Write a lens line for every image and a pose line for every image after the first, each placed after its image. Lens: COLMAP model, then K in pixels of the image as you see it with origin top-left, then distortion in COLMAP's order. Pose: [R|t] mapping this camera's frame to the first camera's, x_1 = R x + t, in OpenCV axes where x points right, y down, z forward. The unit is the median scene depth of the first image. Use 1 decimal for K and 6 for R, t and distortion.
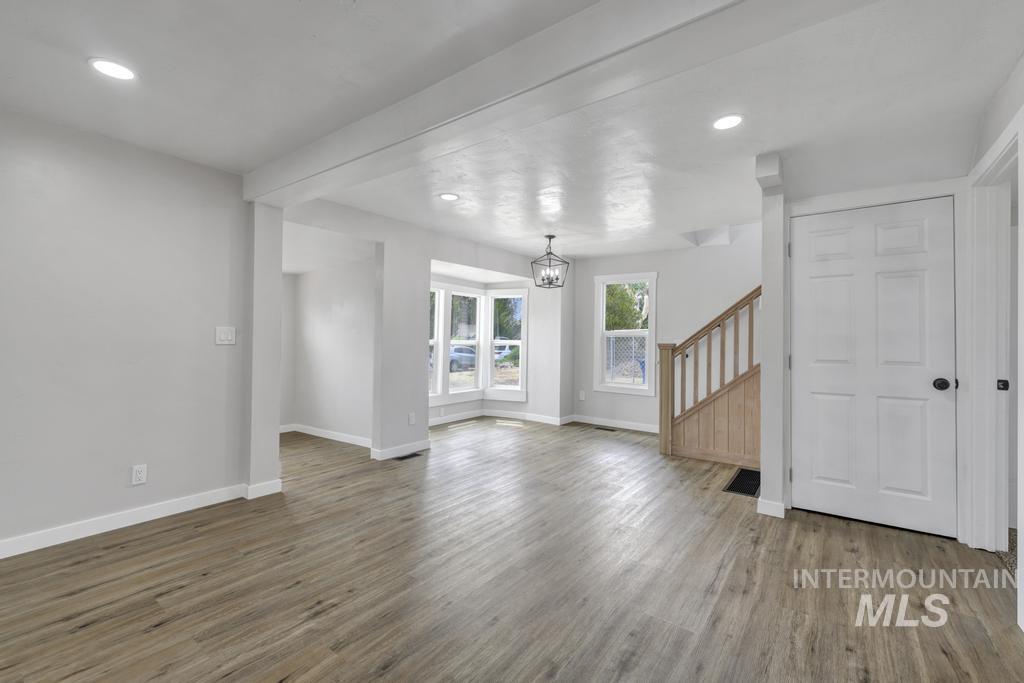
lens RADIAL K [[437.8, 0, 513.0], [0, 437.8, 340.4], [0, 0, 1]] dist [-0.000414, -0.000197]
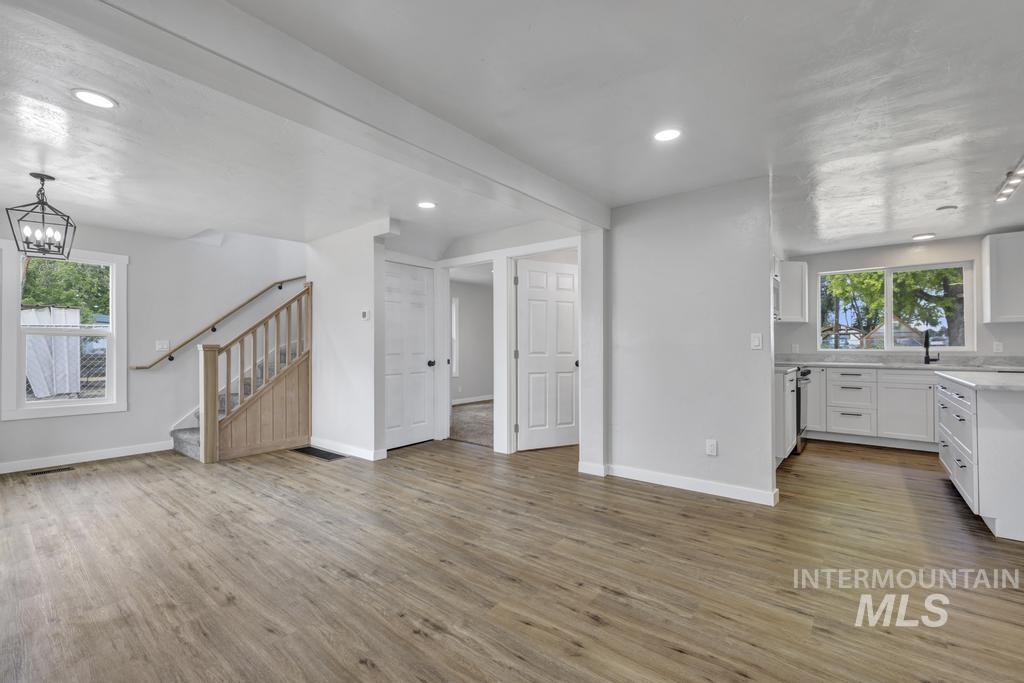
lens RADIAL K [[437.8, 0, 515.8], [0, 437.8, 343.3], [0, 0, 1]] dist [-0.000414, -0.000197]
pose [[0.021492, -0.006184, 0.999750, -0.997254], [-0.001443, 0.999980, 0.006216, -0.003597], [-0.999768, -0.001577, 0.021482, 0.577526]]
